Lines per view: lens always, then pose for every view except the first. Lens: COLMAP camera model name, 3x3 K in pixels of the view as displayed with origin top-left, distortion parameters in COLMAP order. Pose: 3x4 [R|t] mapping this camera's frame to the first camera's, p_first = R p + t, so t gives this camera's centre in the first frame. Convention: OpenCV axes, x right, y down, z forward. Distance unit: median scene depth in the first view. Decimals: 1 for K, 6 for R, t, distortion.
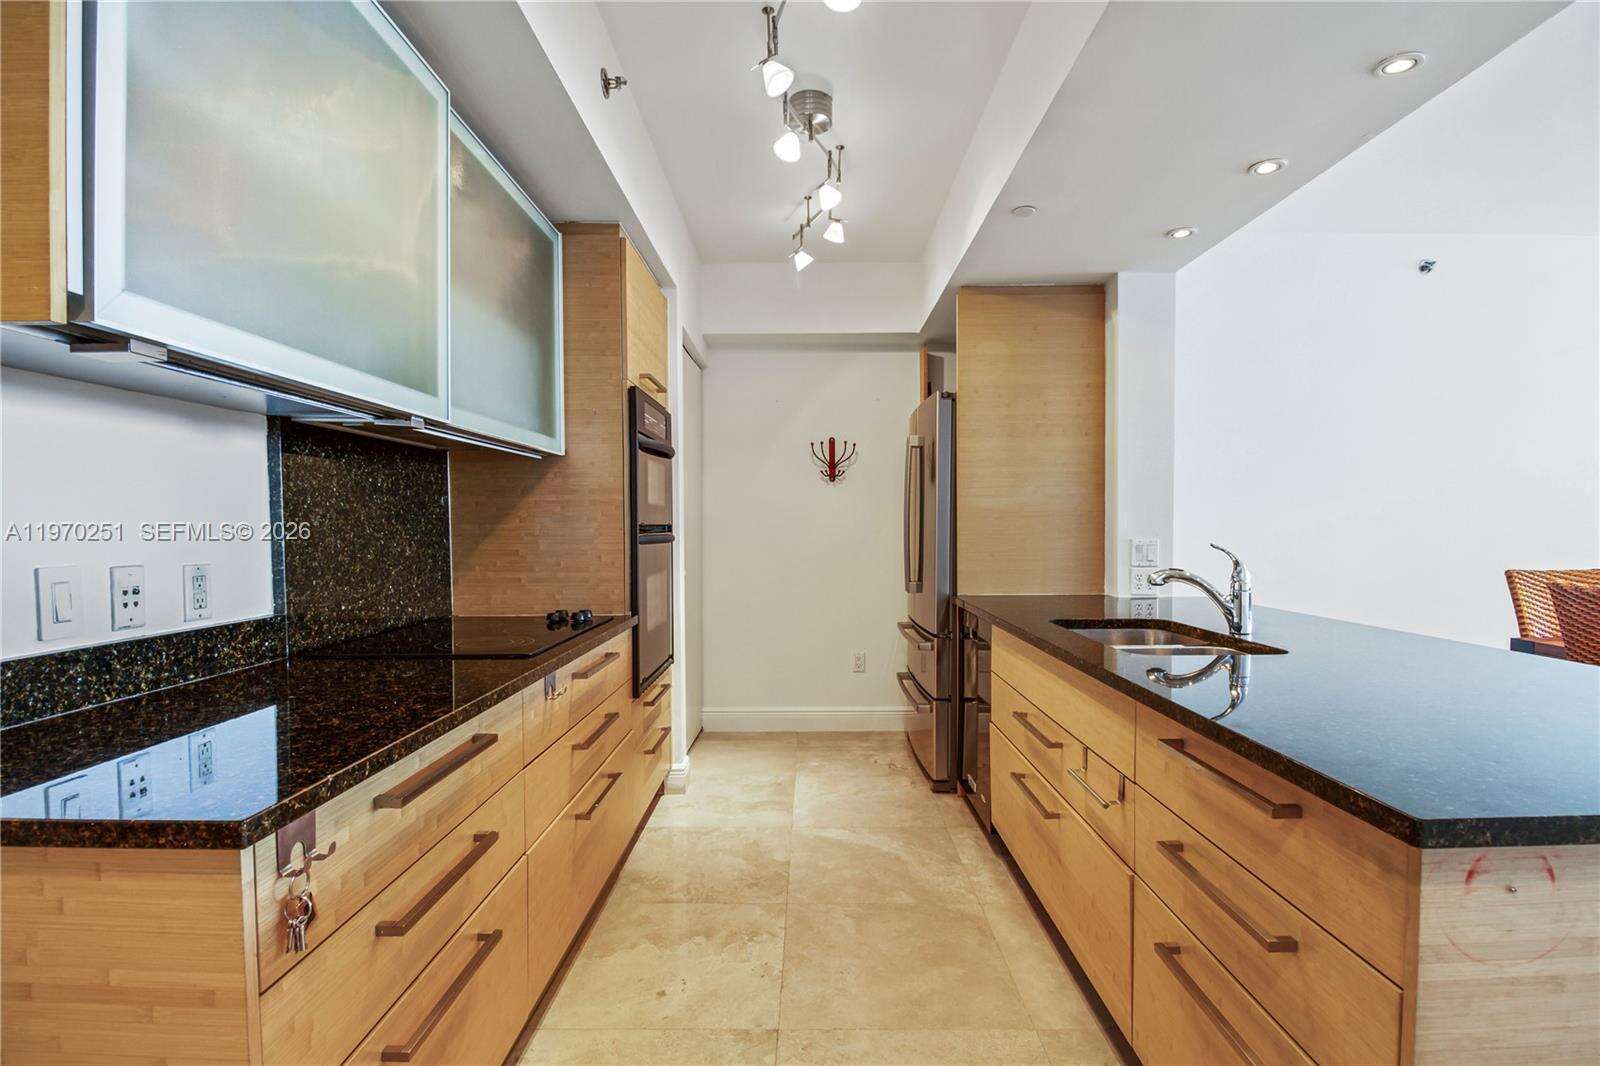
lens RADIAL K [[769.7, 0, 820.0], [0, 769.7, 531.9], [0, 0, 1]] dist [0.001837, -0.012746]
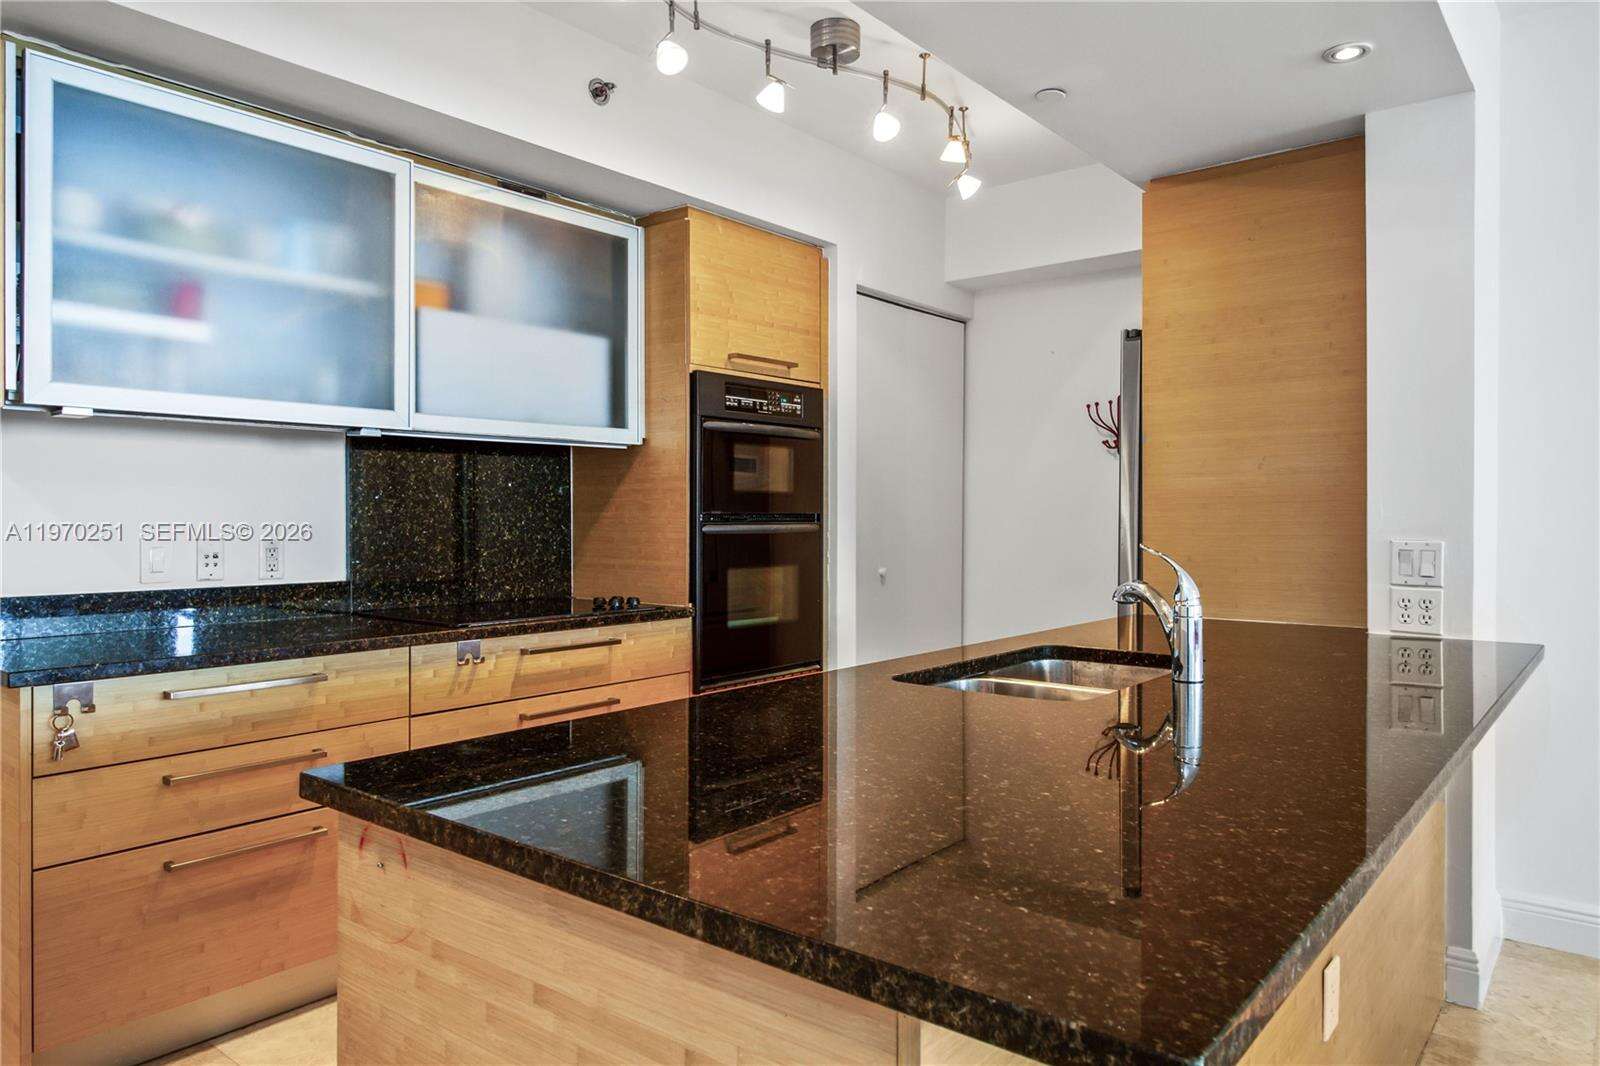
lens RADIAL K [[1044.4, 0, 804.3], [0, 1044.4, 491.0], [0, 0, 1]] dist [0.003547, 0.002477]
pose [[0.773585, -0.009663, -0.633619, 0.700411], [-0.009333, 0.999602, -0.026638, -0.003604], [0.633624, 0.026520, 0.773186, 0.074214]]
